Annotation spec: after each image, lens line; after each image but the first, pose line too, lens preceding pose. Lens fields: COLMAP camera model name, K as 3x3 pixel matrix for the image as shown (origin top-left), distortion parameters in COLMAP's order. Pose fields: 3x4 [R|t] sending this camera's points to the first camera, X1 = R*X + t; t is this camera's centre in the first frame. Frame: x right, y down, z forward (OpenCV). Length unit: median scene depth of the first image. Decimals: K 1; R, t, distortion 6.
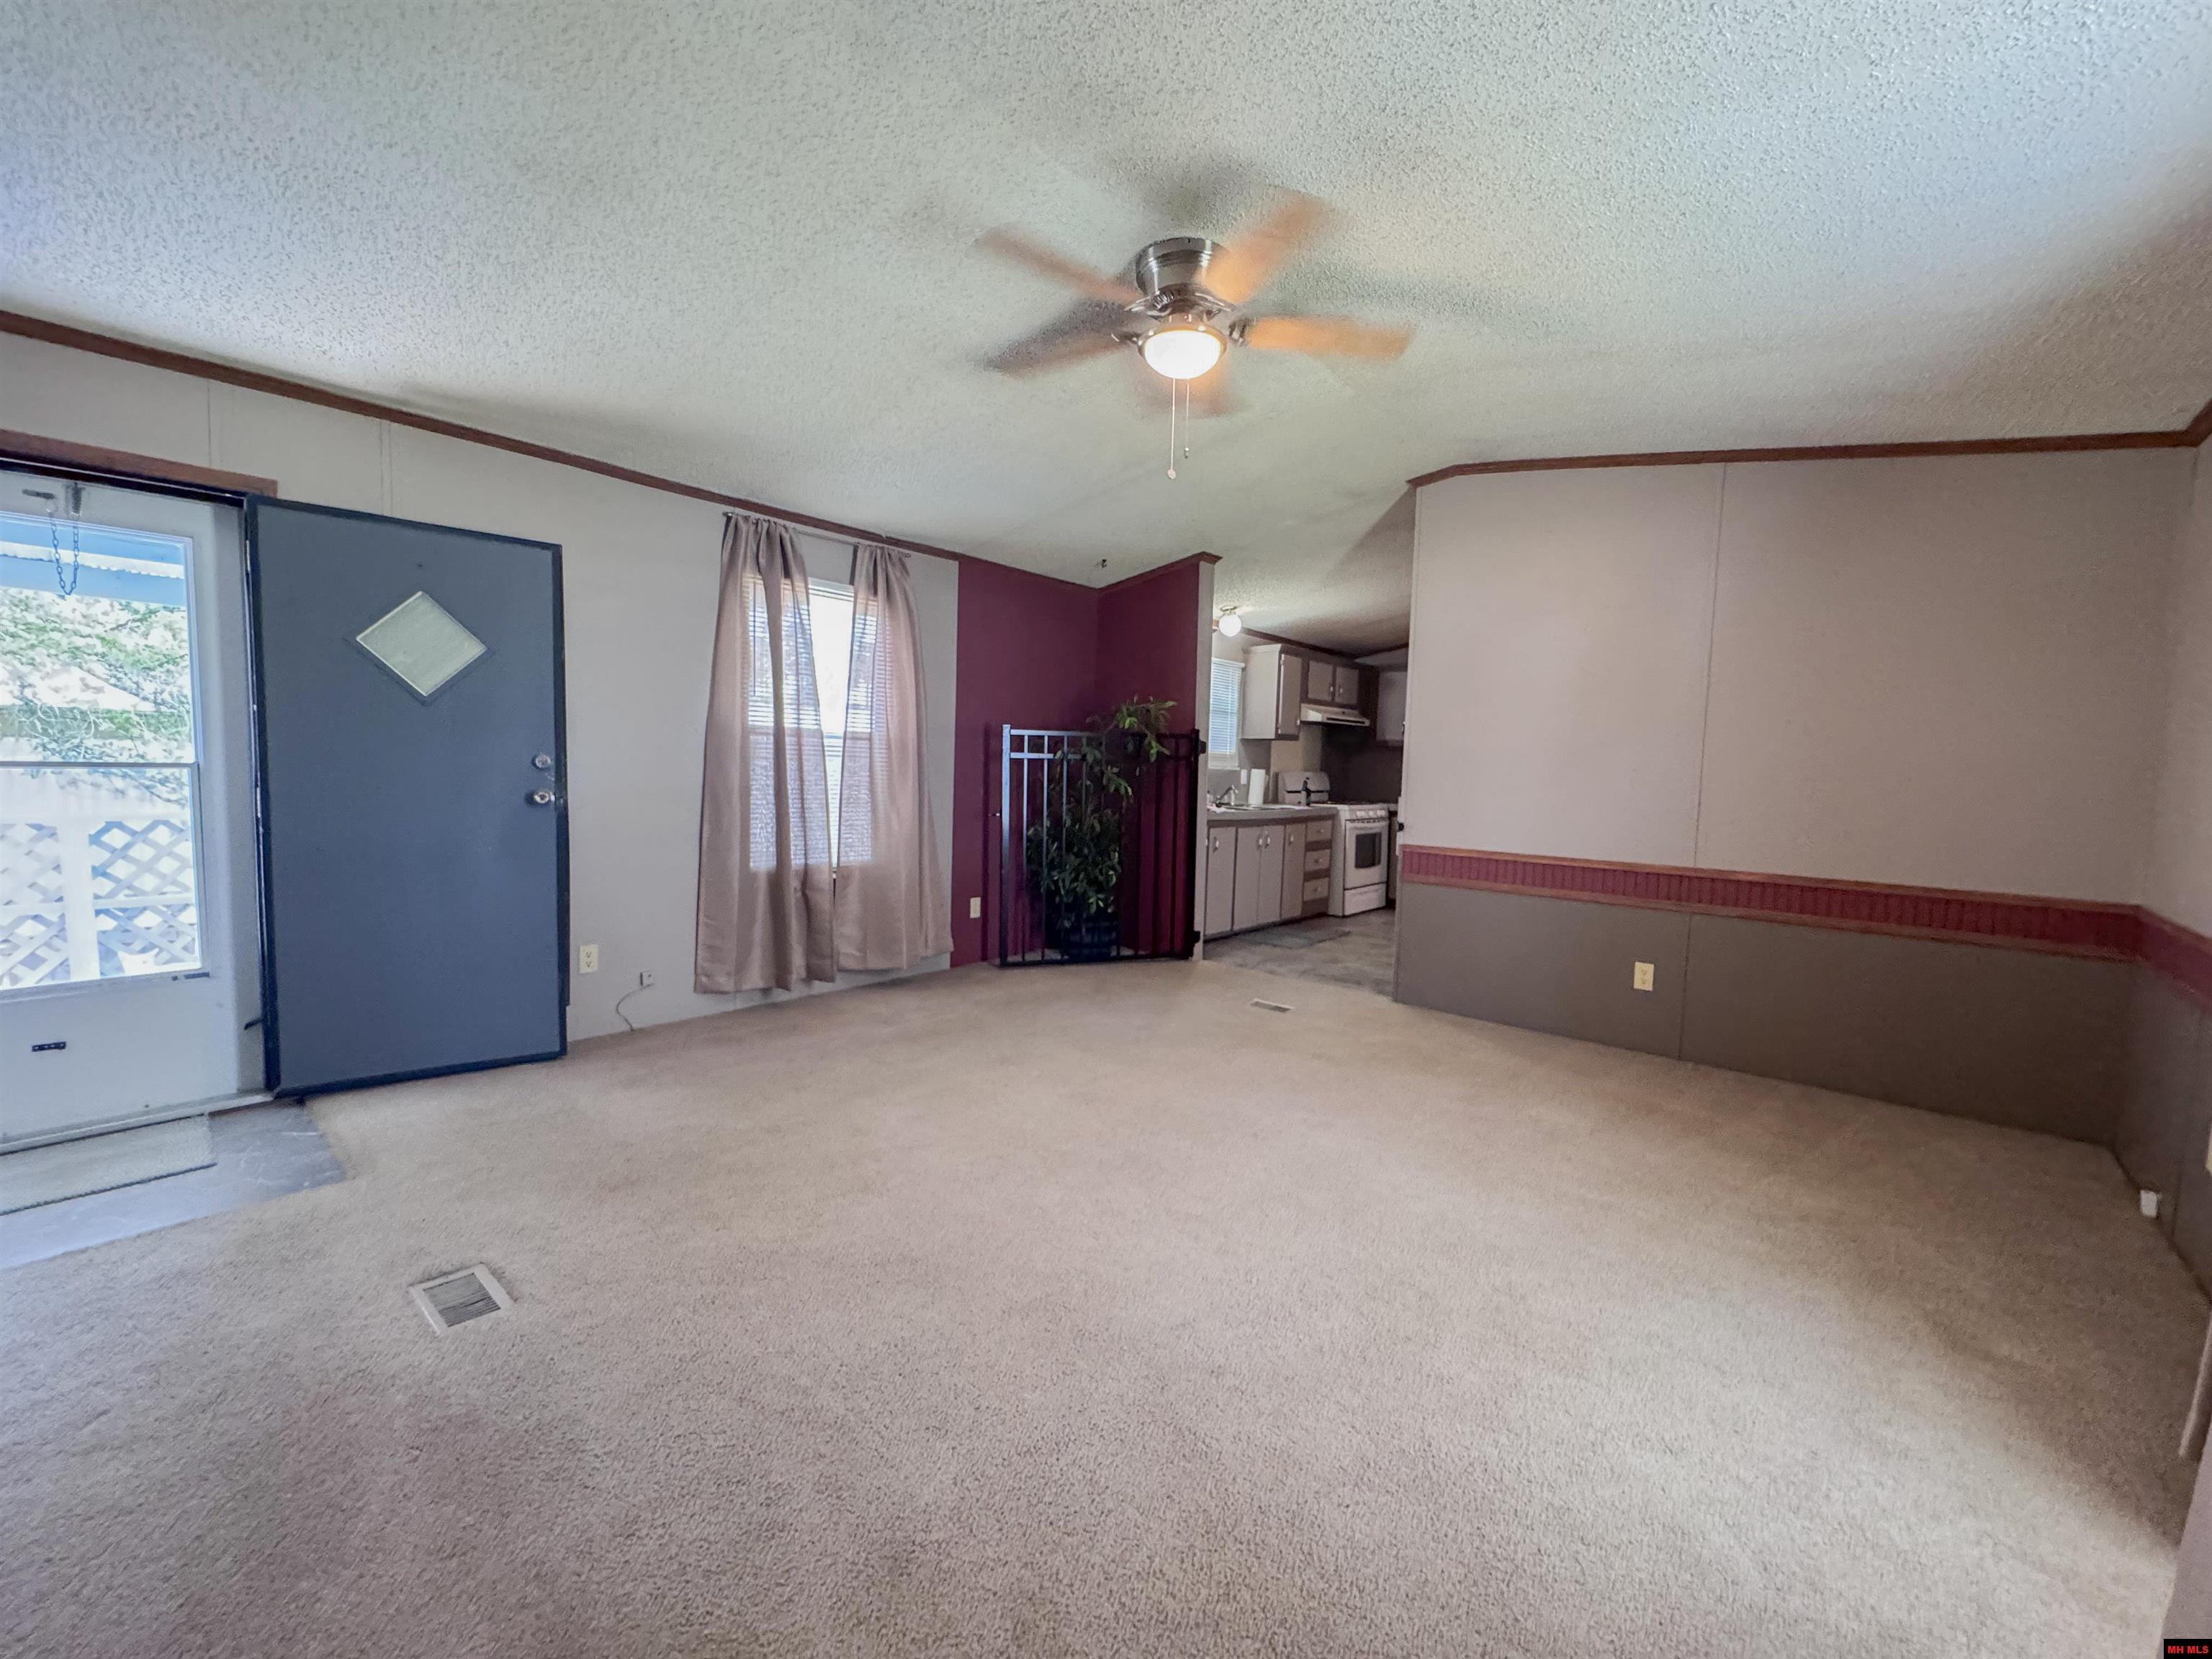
lens RADIAL K [[892.5, 0, 1099.0], [0, 892.5, 826.2], [0, 0, 1]] dist [0.002158, -0.000292]
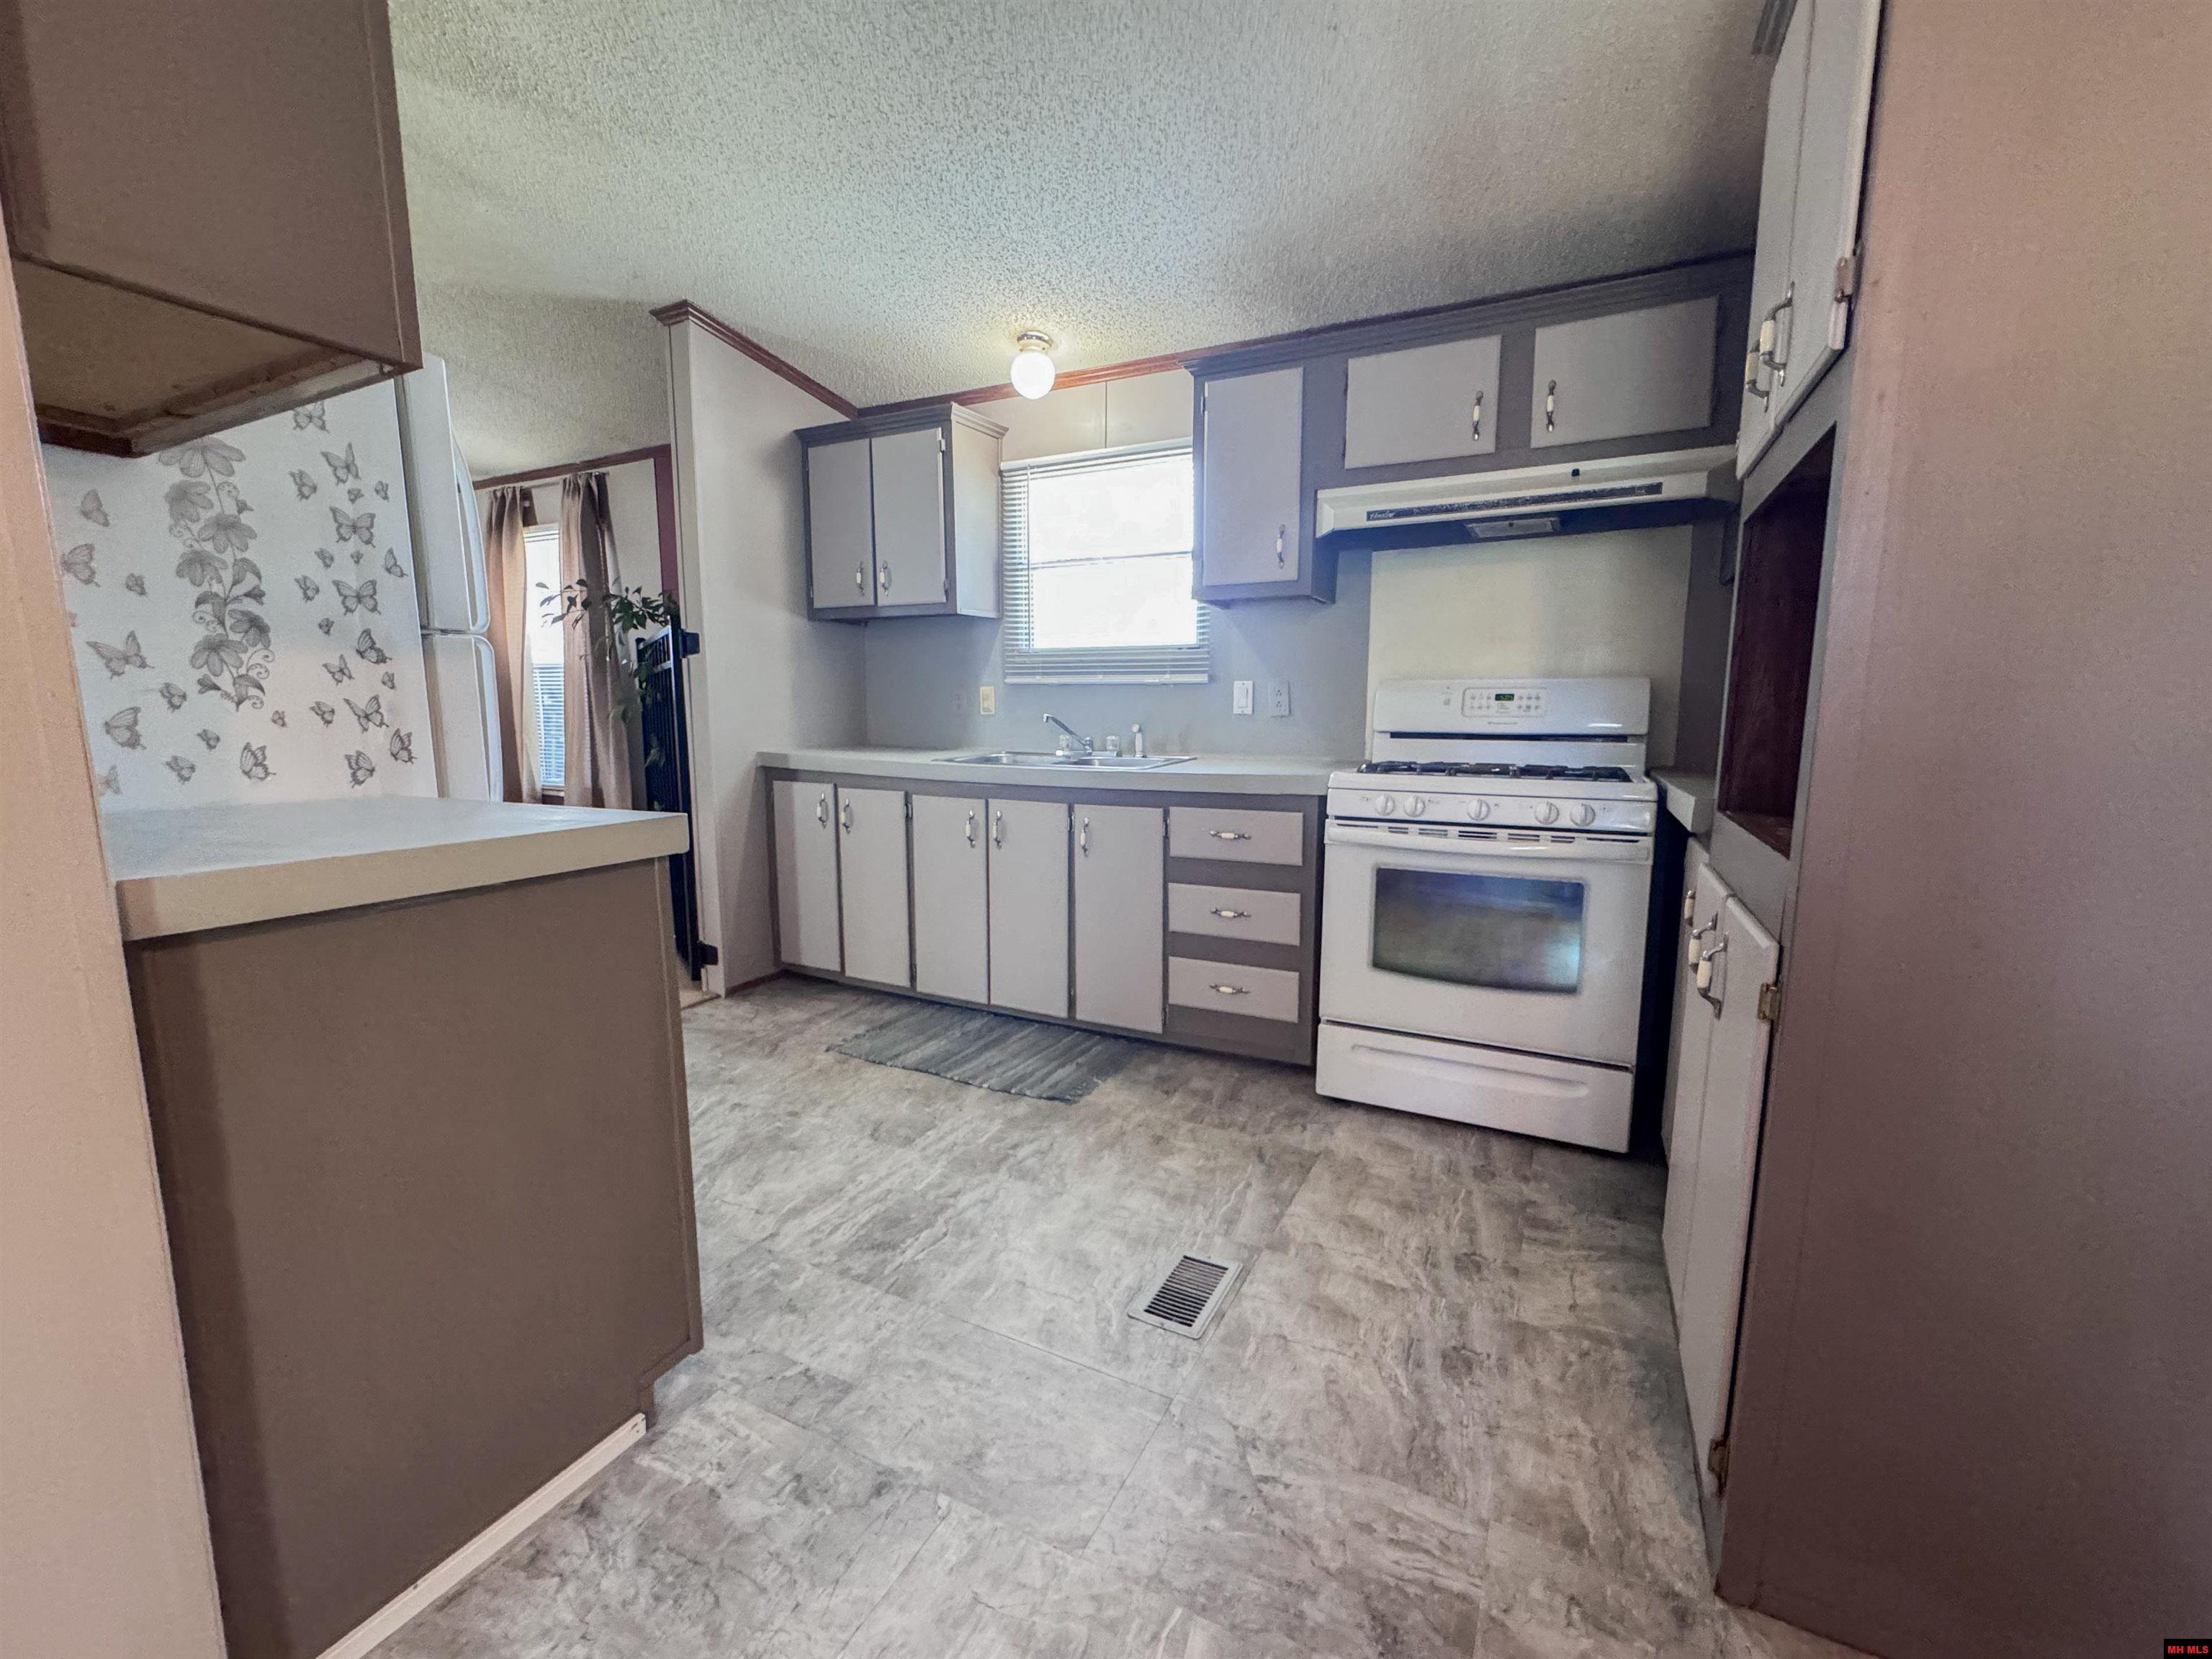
lens RADIAL K [[892.5, 0, 1099.0], [0, 892.5, 826.2], [0, 0, 1]] dist [0.002158, -0.000292]
pose [[0.255001, 0.101336, -0.961616, 0.601198], [-0.061699, 0.994172, 0.088405, -0.028562], [0.964970, 0.036787, 0.259767, 0.862271]]
